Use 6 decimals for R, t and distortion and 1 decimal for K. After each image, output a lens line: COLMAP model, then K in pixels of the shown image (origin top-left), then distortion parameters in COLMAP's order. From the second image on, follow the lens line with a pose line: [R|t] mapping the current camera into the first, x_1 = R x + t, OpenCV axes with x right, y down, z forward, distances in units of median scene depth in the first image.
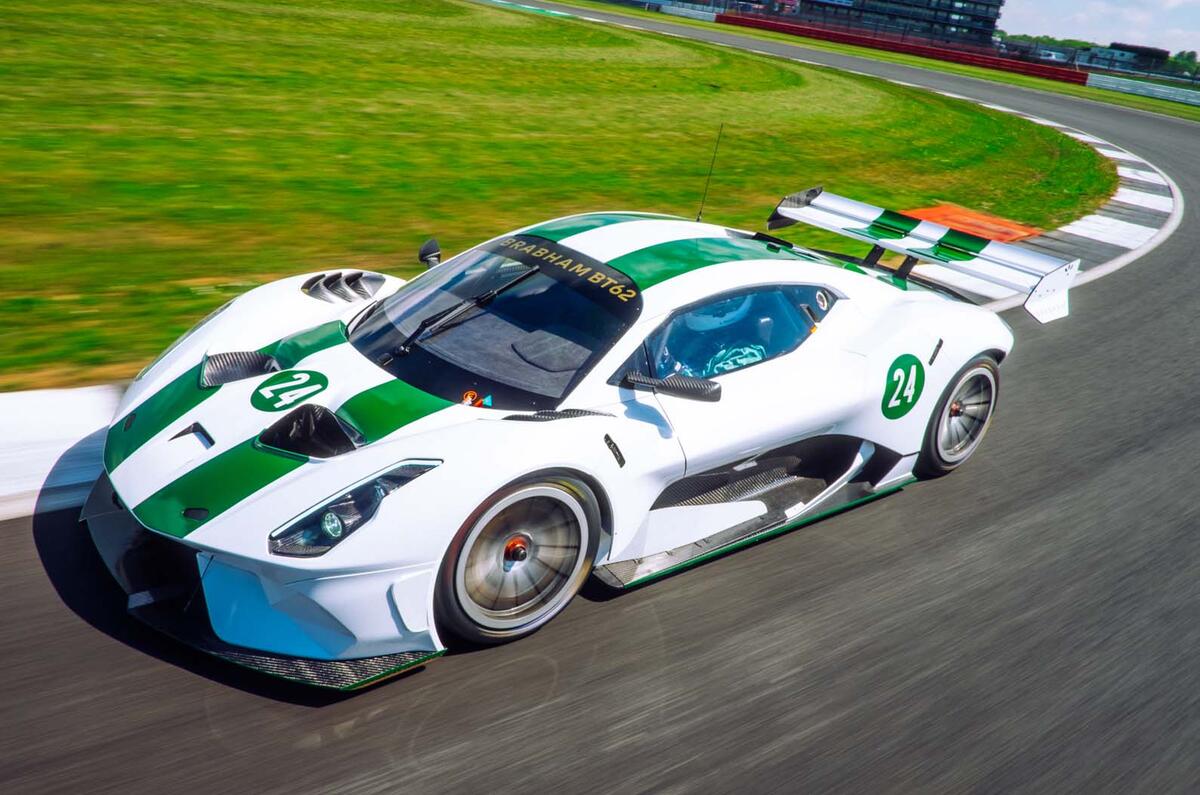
lens RADIAL K [[950.8, 0, 586.1], [0, 950.8, 381.5], [0, 0, 1]] dist [0.003991, -0.001887]
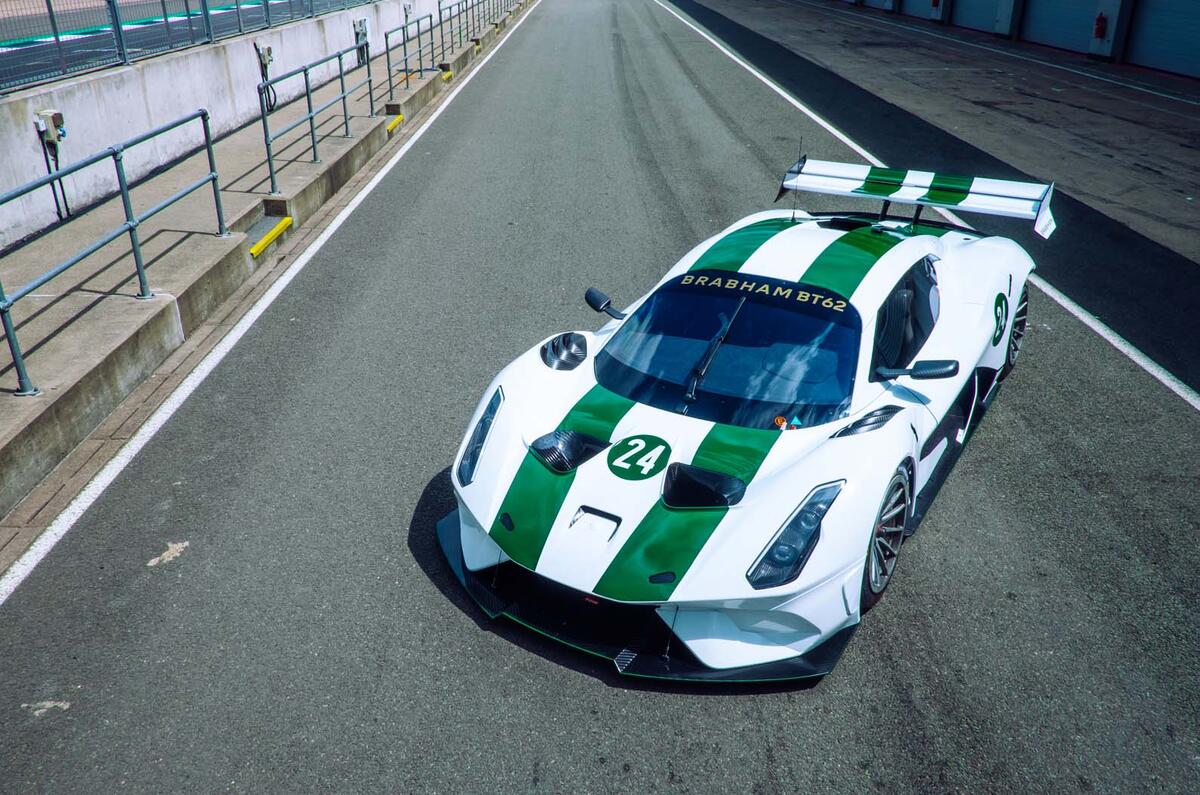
lens RADIAL K [[950.8, 0, 586.1], [0, 950.8, 381.5], [0, 0, 1]] dist [0.003991, -0.001887]
pose [[0.938718, -0.250941, 0.236300, -0.582391], [0.232161, 0.967029, 0.104671, -0.202990], [-0.254775, -0.043397, 0.966026, -0.104397]]
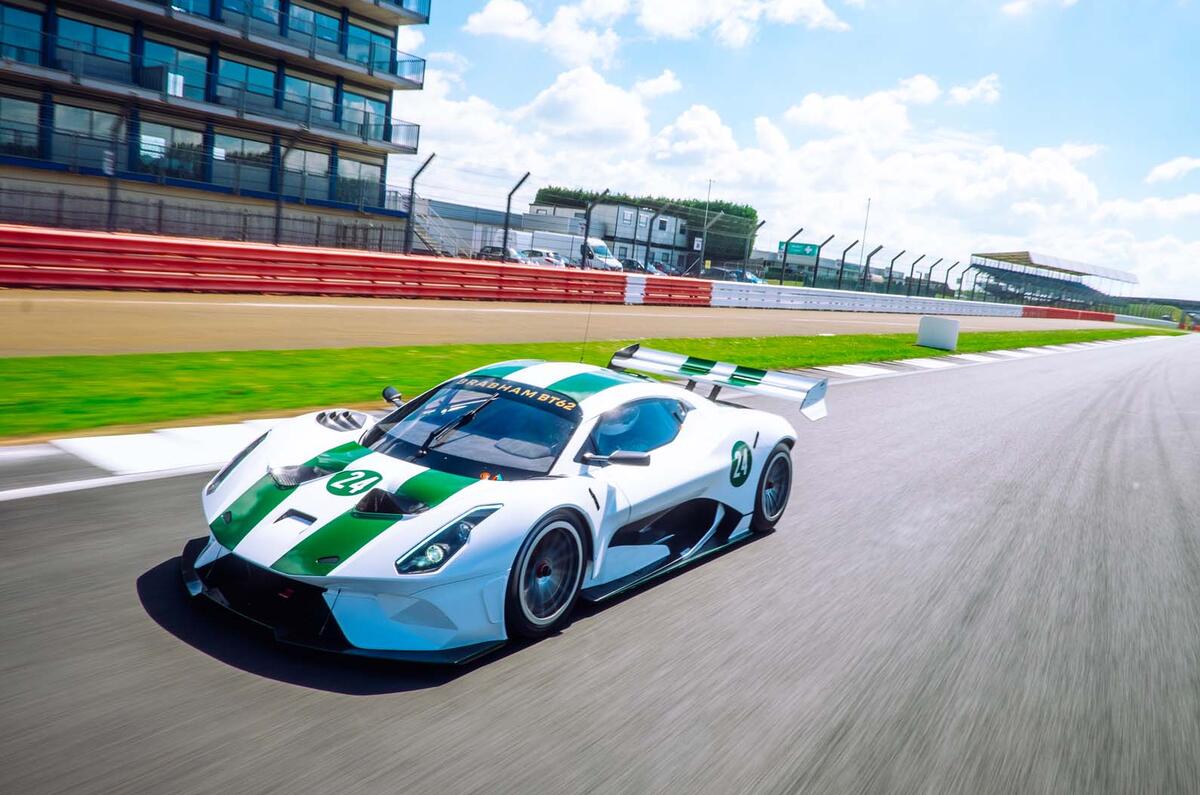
lens RADIAL K [[950.8, 0, 586.1], [0, 950.8, 381.5], [0, 0, 1]] dist [0.003991, -0.001887]
pose [[0.957941, -0.049626, 0.282642, -0.345988], [0.104521, 0.977616, -0.182597, 0.142365], [-0.267254, 0.204459, 0.941686, -0.391155]]
